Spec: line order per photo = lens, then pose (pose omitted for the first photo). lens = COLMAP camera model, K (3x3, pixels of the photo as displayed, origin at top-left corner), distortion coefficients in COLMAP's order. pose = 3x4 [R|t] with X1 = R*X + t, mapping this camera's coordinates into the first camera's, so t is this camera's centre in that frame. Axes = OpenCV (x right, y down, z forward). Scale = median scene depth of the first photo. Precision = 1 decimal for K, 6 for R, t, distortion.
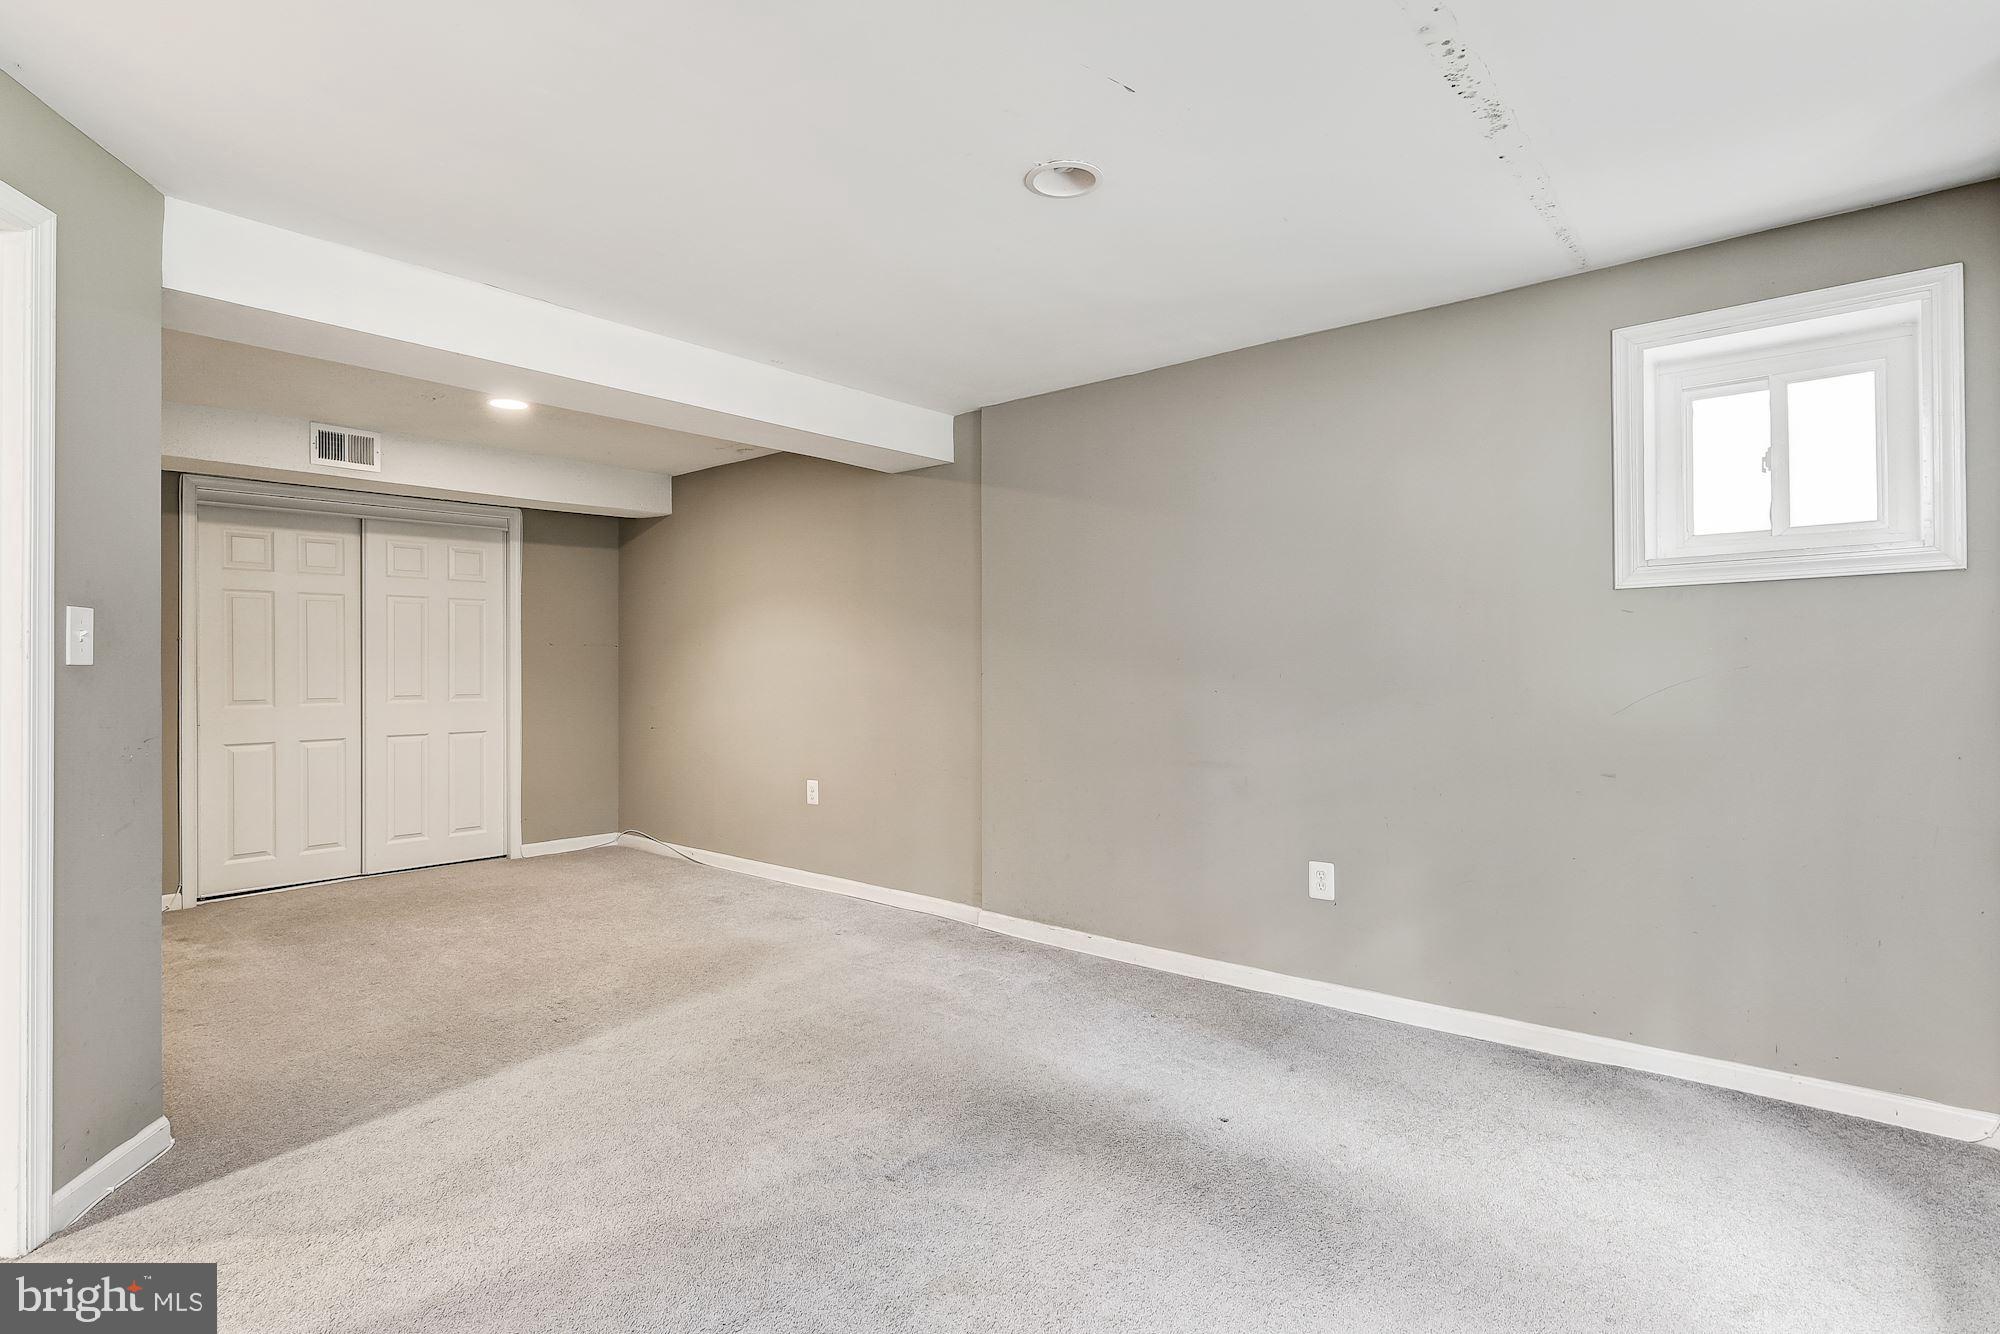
lens RADIAL K [[1007.5, 0, 997.4], [0, 1007.5, 661.1], [0, 0, 1]] dist [-0.008851, 0.001907]
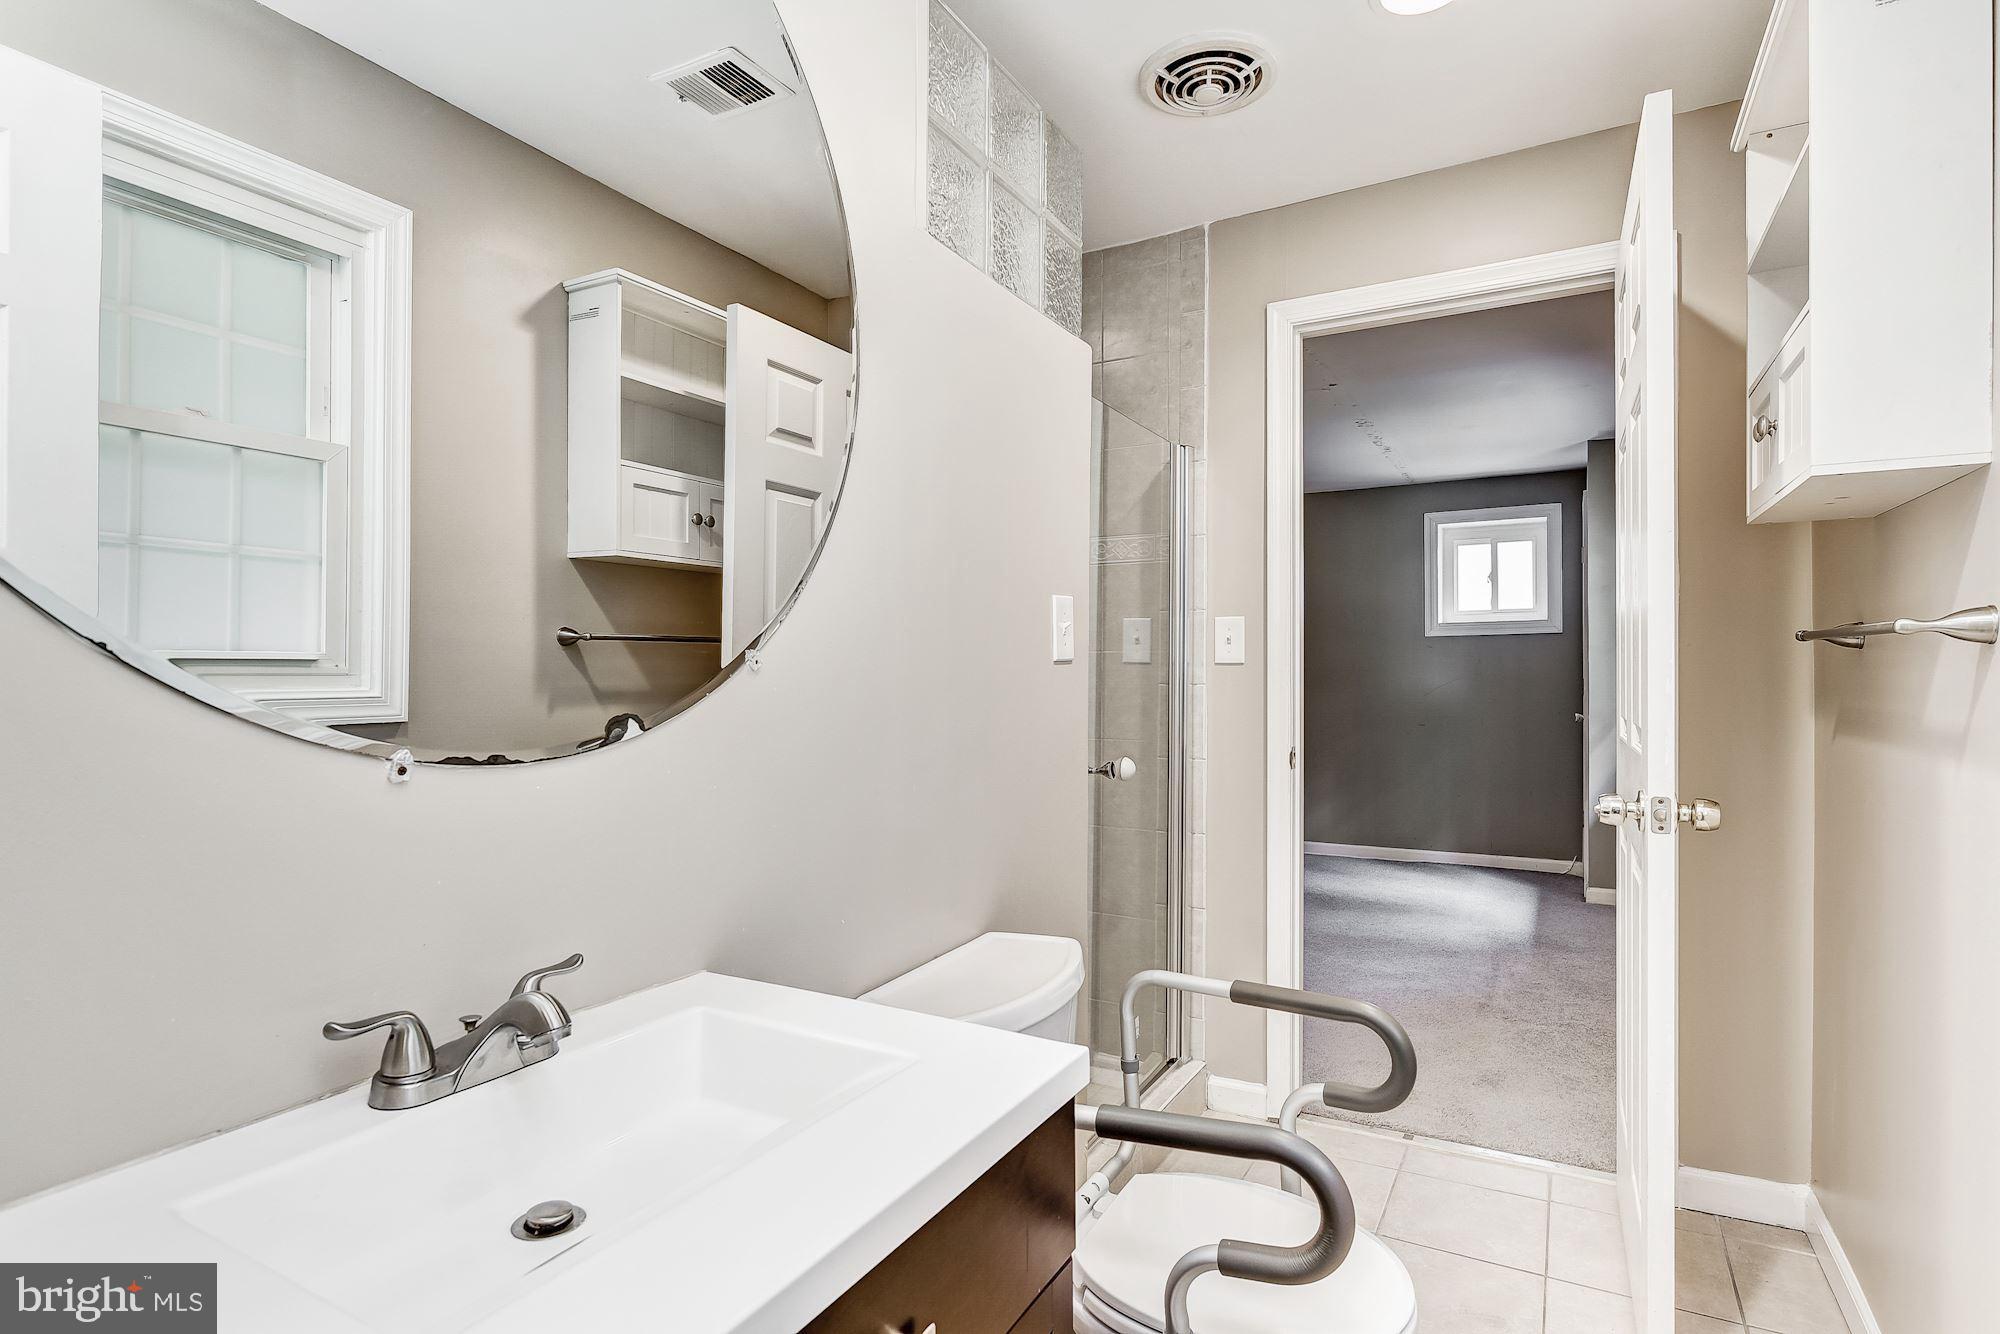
lens RADIAL K [[1007.5, 0, 1003.6], [0, 1007.5, 670.4], [0, 0, 1]] dist [-0.008851, 0.001907]
pose [[0.982944, 0.006517, 0.183788, -0.657662], [-0.006669, 0.999978, 0.000211, 0.004111], [-0.183783, -0.001434, 0.982966, -0.937484]]
